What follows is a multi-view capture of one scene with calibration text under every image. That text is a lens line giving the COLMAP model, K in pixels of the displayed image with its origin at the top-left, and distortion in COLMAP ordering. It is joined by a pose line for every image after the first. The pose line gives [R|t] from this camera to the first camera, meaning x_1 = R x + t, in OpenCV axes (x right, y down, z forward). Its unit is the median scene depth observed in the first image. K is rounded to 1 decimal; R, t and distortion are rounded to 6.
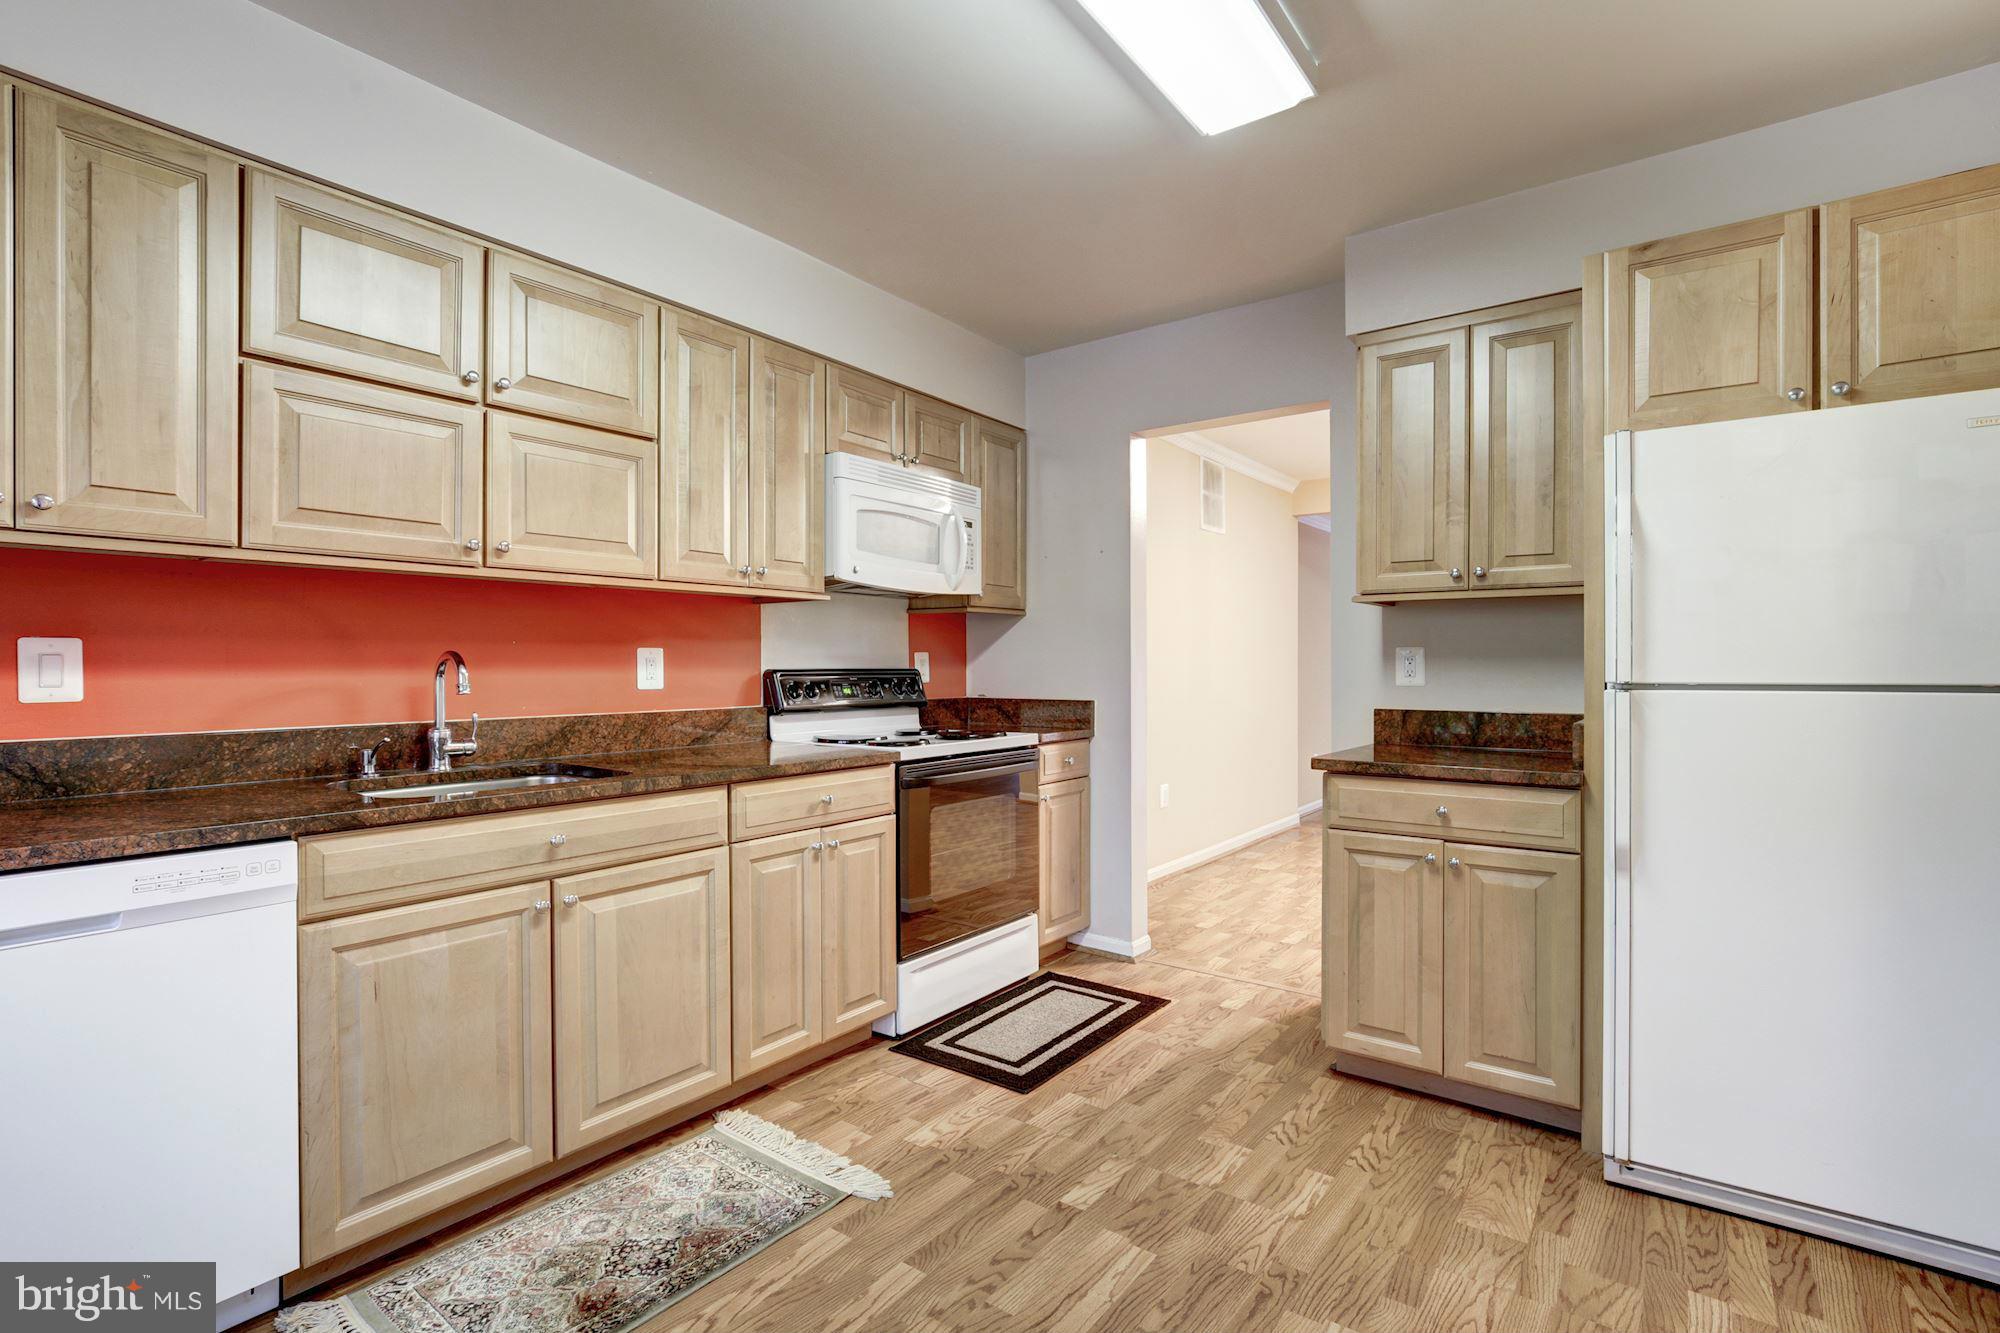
lens RADIAL K [[927.5, 0, 1035.8], [0, 927.5, 667.9], [0, 0, 1]] dist [-0.012566, 0.000149]
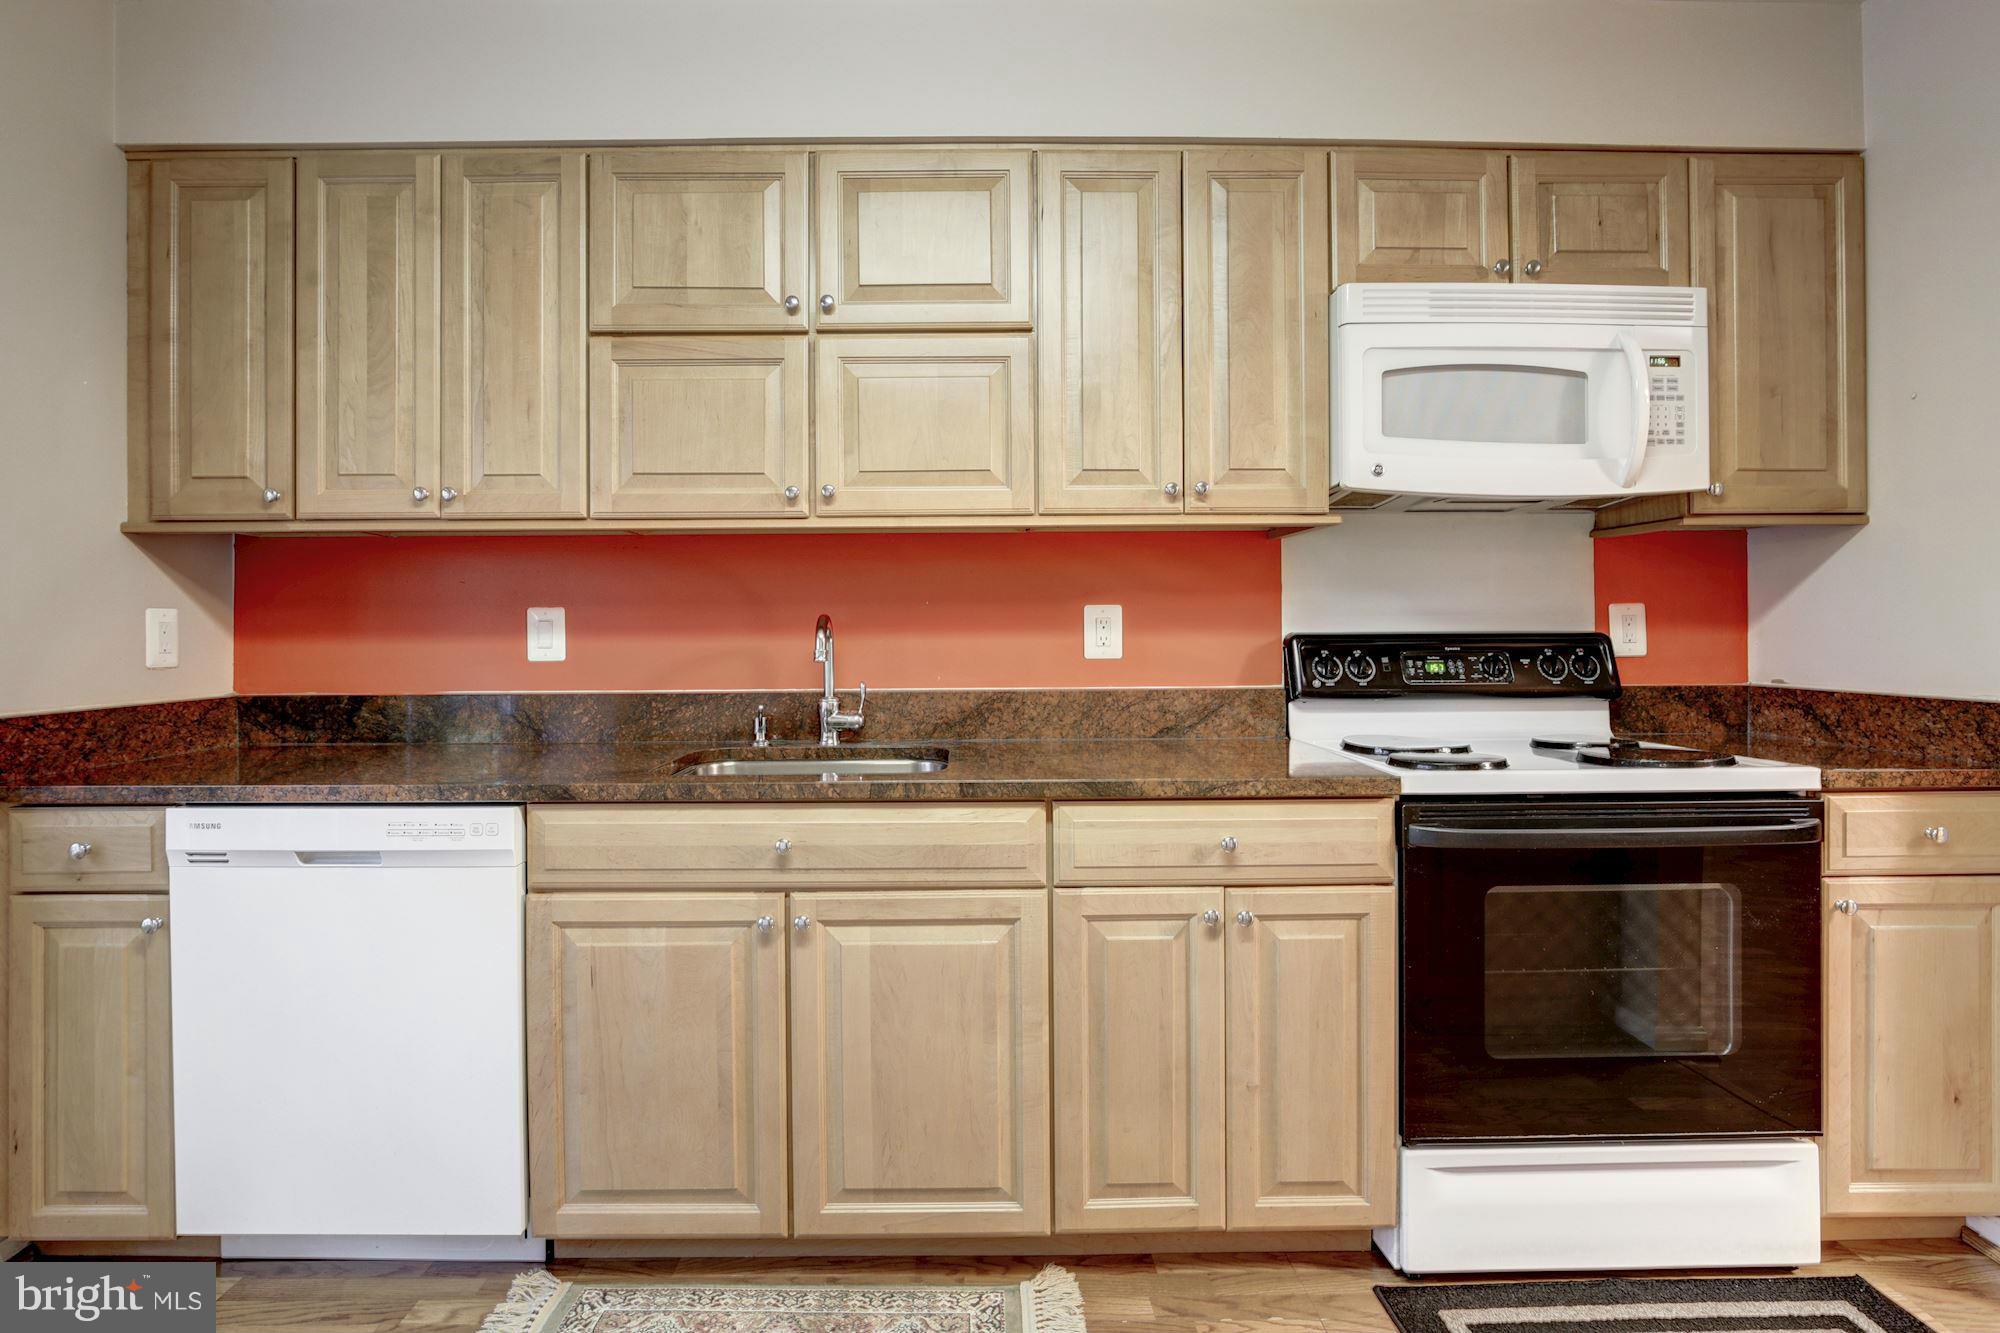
lens RADIAL K [[1031.7, 0, 991.0], [0, 1031.7, 631.6], [0, 0, 1]] dist [-0.017543, 0.001483]
pose [[0.582911, -0.002234, -0.812533, 0.250251], [0.002267, 0.999997, -0.001124, 0.000595], [0.812533, -0.001187, 0.582914, 0.482629]]
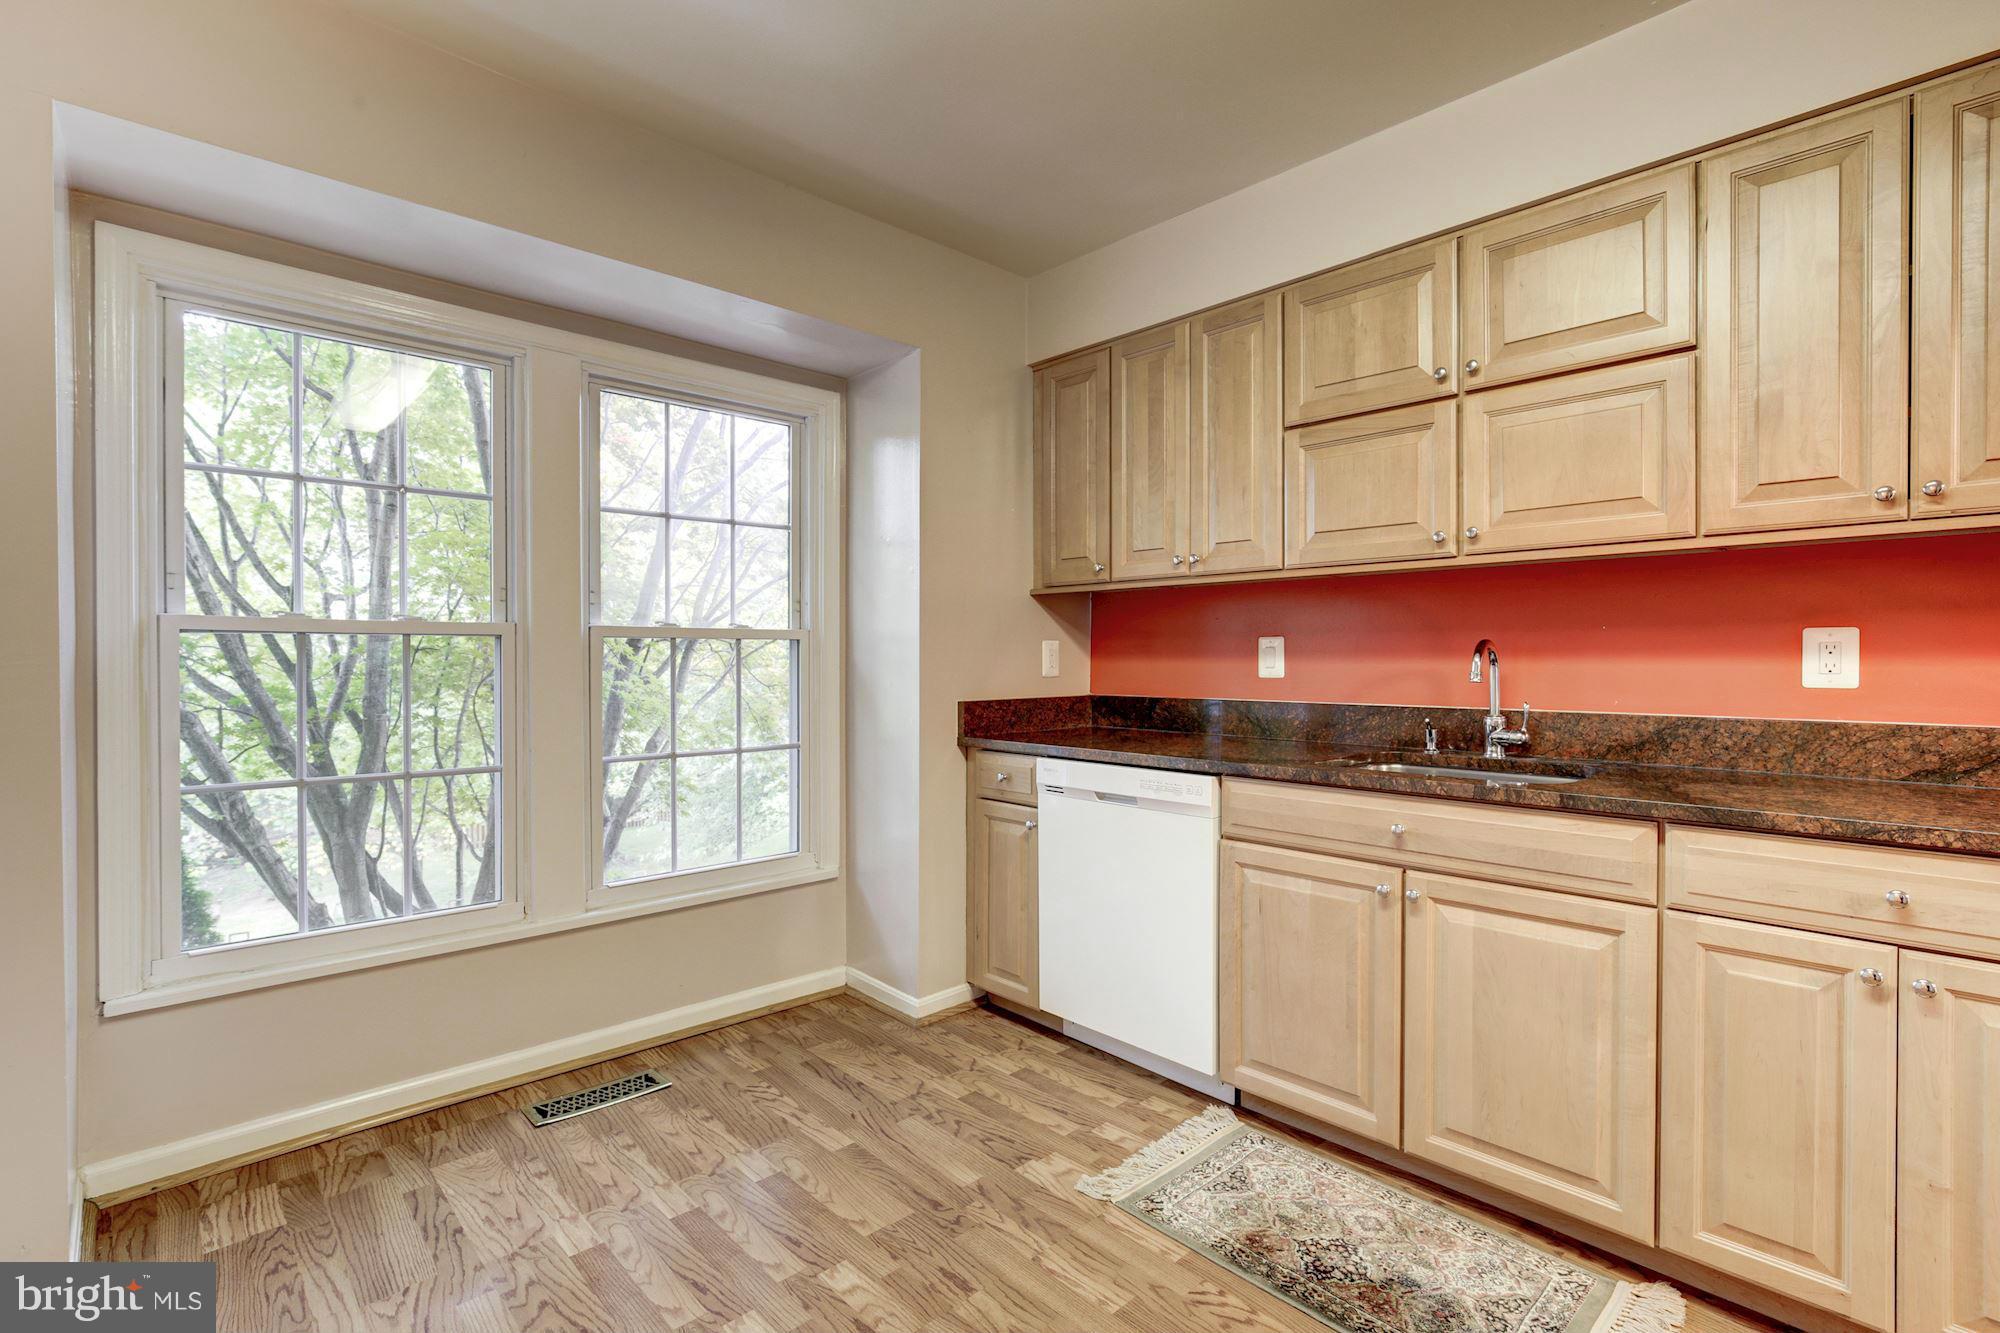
lens RADIAL K [[940.7, 0, 993.0], [0, 940.7, 667.4], [0, 0, 1]] dist [-0.013144, 0.001435]
pose [[-0.210700, 0.011984, -0.977477, 0.433674], [-0.001977, 0.999918, 0.012686, 0.000152], [0.977549, 0.004605, -0.210659, 0.610278]]
